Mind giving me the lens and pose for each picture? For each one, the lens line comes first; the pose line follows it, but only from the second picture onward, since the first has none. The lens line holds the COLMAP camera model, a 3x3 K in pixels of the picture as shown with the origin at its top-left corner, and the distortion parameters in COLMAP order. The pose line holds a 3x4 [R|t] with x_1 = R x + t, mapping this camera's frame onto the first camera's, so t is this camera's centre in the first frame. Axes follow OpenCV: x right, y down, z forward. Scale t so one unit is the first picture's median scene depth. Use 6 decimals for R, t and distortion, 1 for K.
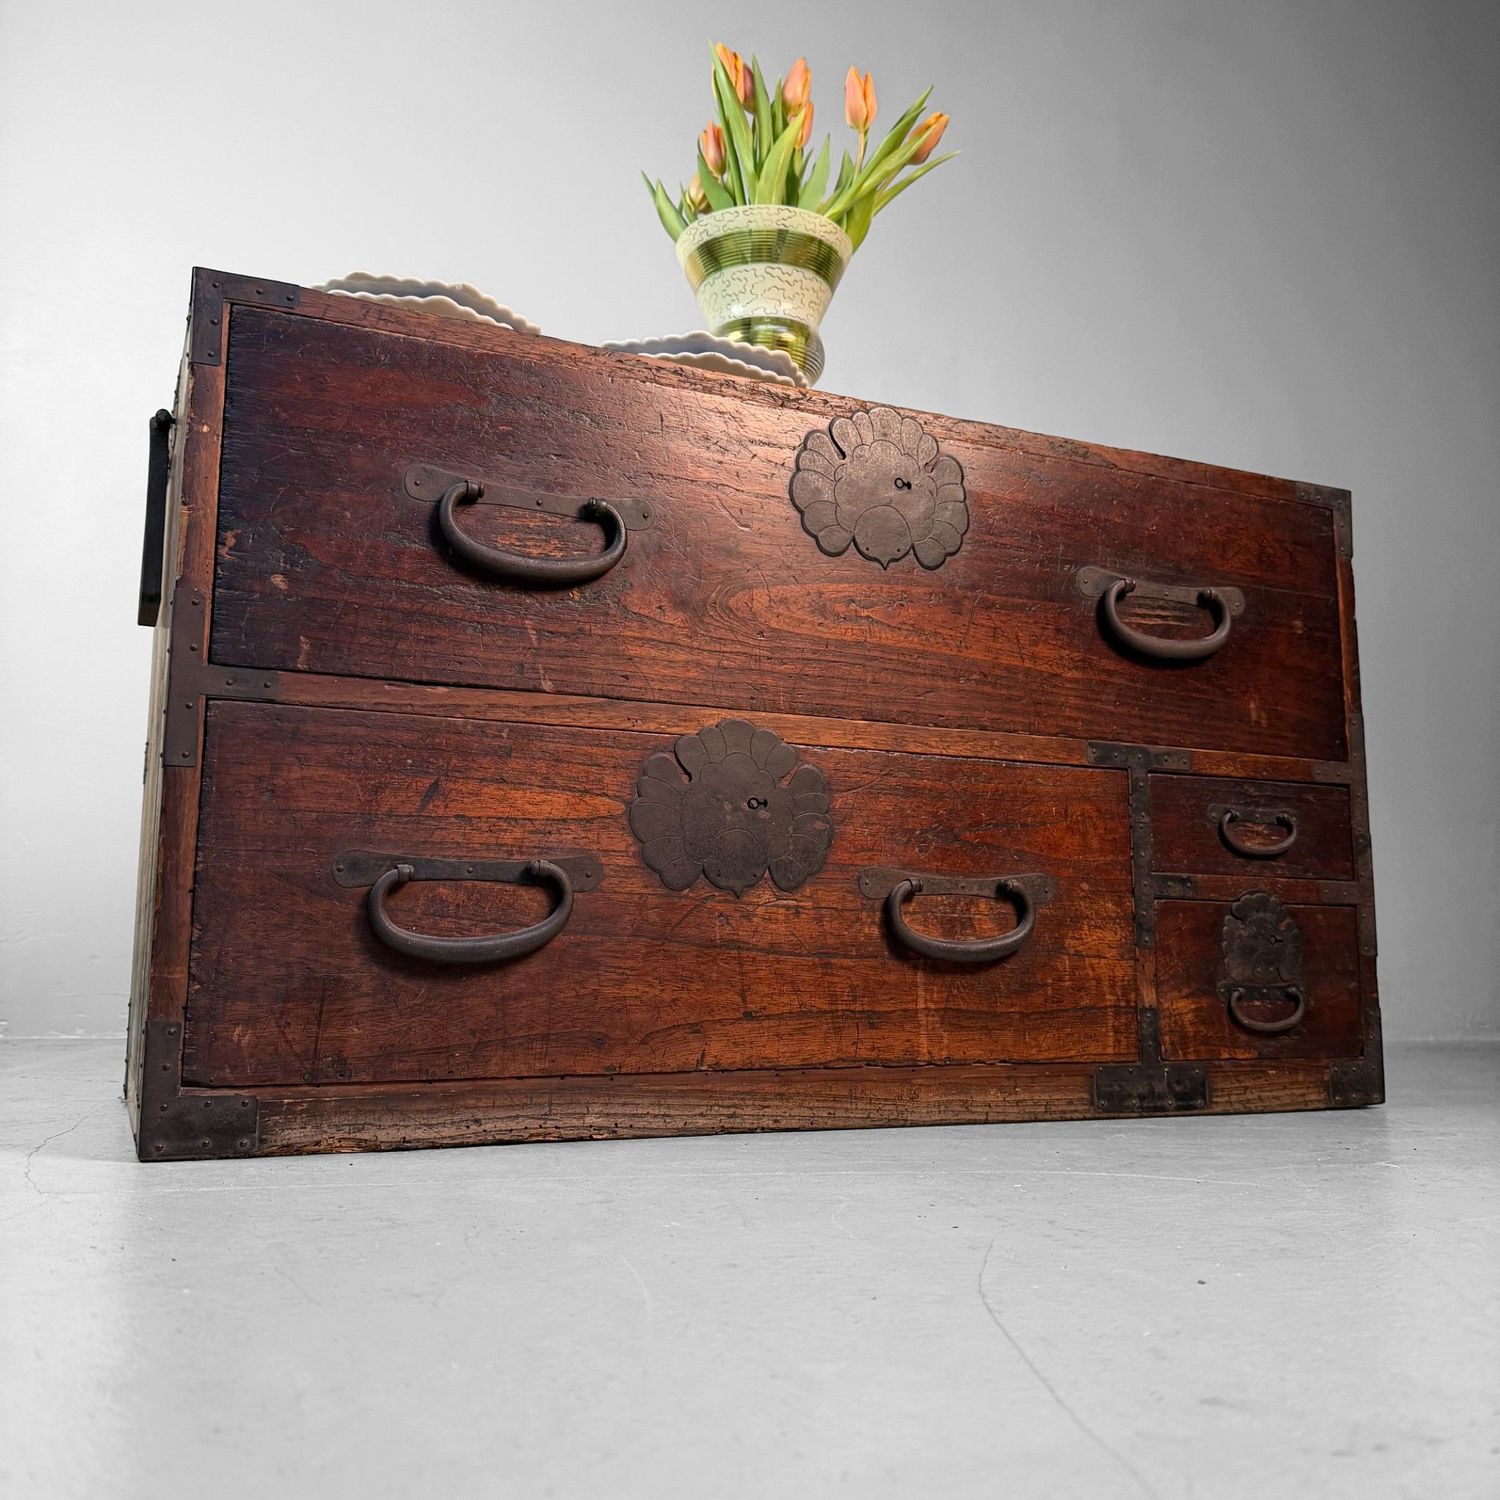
lens RADIAL K [[1403.2, 0, 750.0], [0, 1403.2, 750.0], [0, 0, 1]] dist [0.181748, -0.425744]
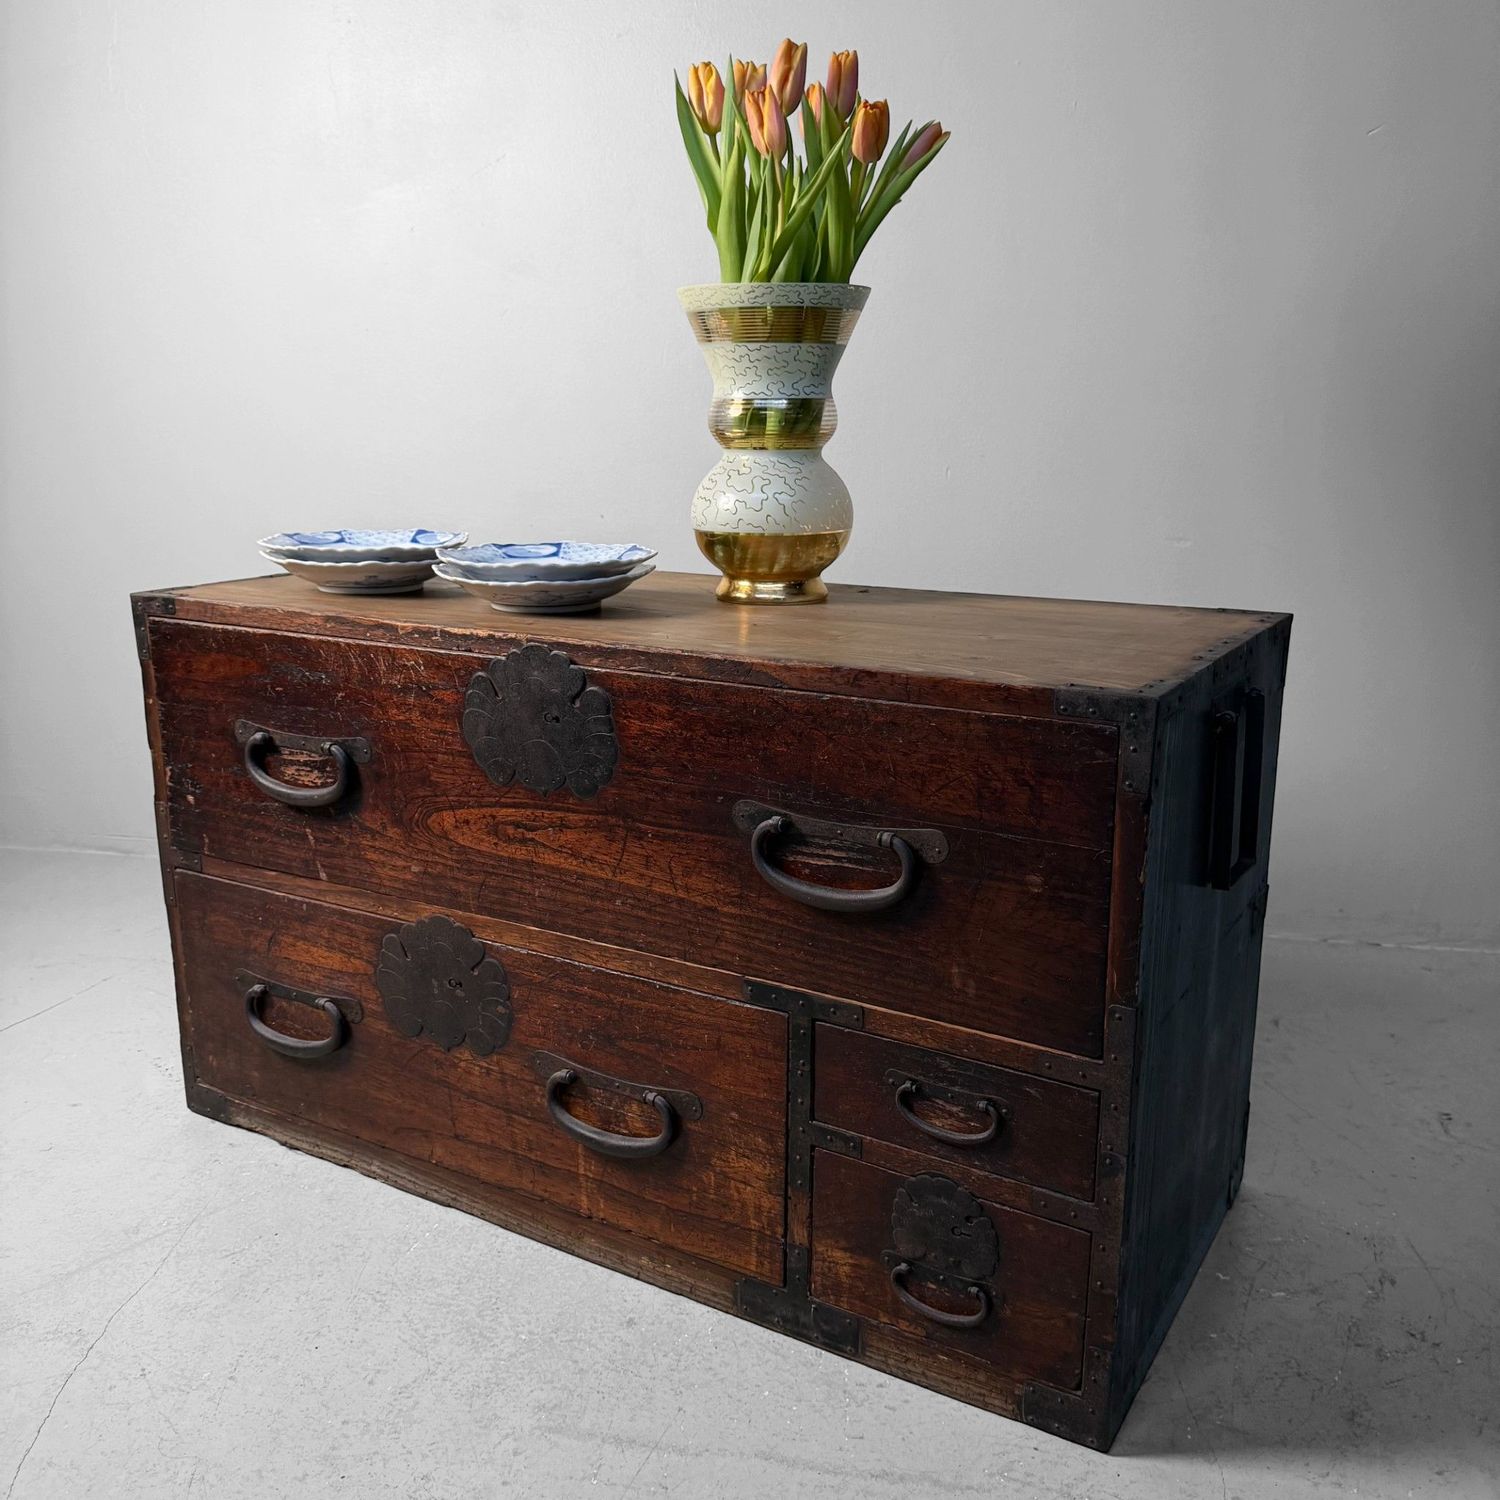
lens RADIAL K [[1403.2, 0, 750.0], [0, 1403.2, 750.0], [0, 0, 1]] dist [0.181748, -0.425744]
pose [[0.565869, 0.187546, -0.802882, 1.101962], [0.126318, 0.942569, 0.309204, -0.502872], [0.814762, -0.276387, 0.509680, 0.629370]]
